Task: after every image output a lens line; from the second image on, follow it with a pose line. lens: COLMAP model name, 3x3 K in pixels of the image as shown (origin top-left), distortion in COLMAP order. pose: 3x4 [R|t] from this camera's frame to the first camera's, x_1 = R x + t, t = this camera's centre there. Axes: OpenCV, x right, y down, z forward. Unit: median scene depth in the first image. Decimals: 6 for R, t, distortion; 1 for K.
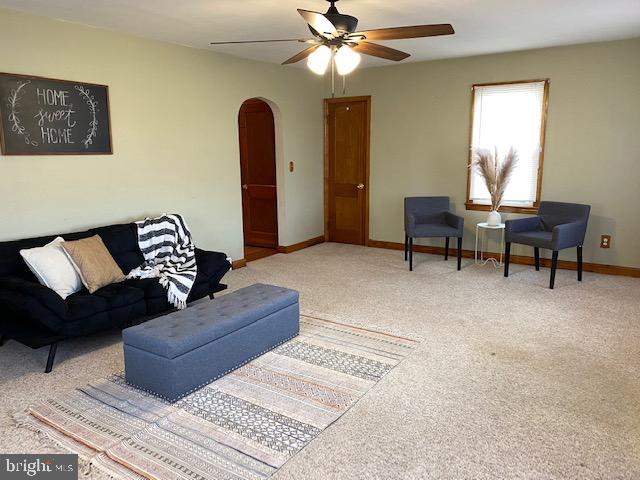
lens RADIAL K [[483.6, 0, 320.2], [0, 483.6, 240.6], [0, 0, 1]] dist [0.040747, -0.049658]
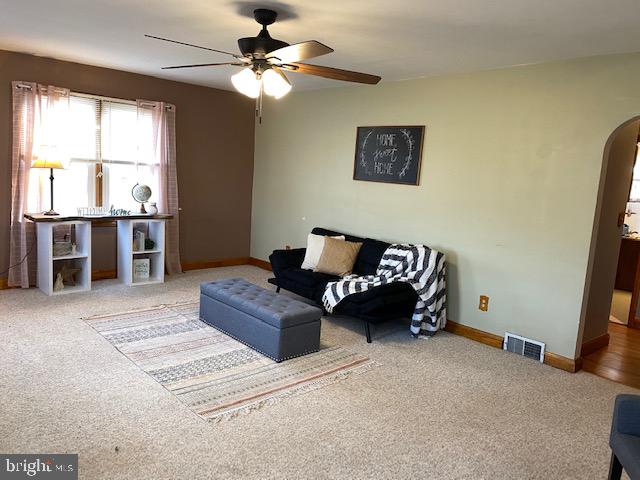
lens RADIAL K [[483.6, 0, 315.2], [0, 483.6, 239.9], [0, 0, 1]] dist [0.040747, -0.049658]
pose [[-0.246745, 0.132228, -0.960017, 0.802771], [-0.247420, 0.949220, 0.194333, -0.237768], [0.936963, 0.285478, -0.201499, 1.139522]]
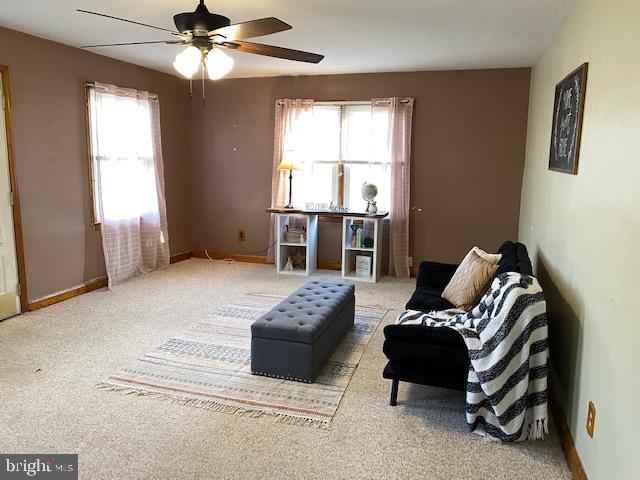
lens RADIAL K [[483.6, 0, 317.2], [0, 483.6, 237.3], [0, 0, 1]] dist [0.040747, -0.049658]
pose [[-0.959234, 0.039282, -0.279869, 0.073144], [-0.062402, 0.936411, 0.345313, -0.325338], [0.275637, 0.348701, -0.895786, 1.641572]]
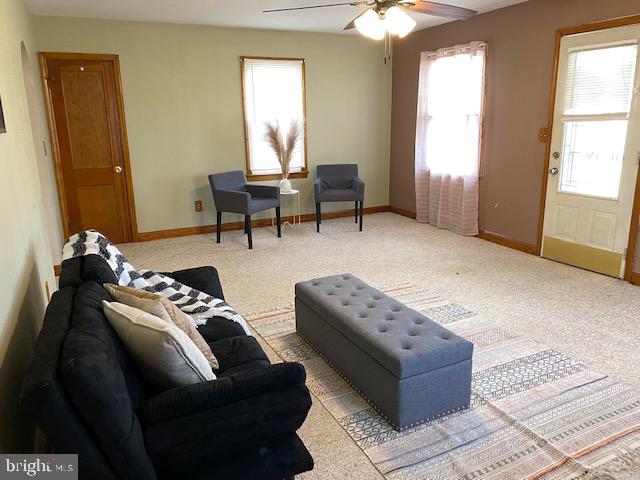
lens RADIAL K [[483.6, 0, 325.7], [0, 483.6, 243.3], [0, 0, 1]] dist [0.040747, -0.049658]
pose [[0.499989, -0.216988, 0.838408, -0.770293], [0.179596, 0.973036, 0.144728, -0.086034], [-0.847205, 0.078212, 0.525477, 0.518205]]
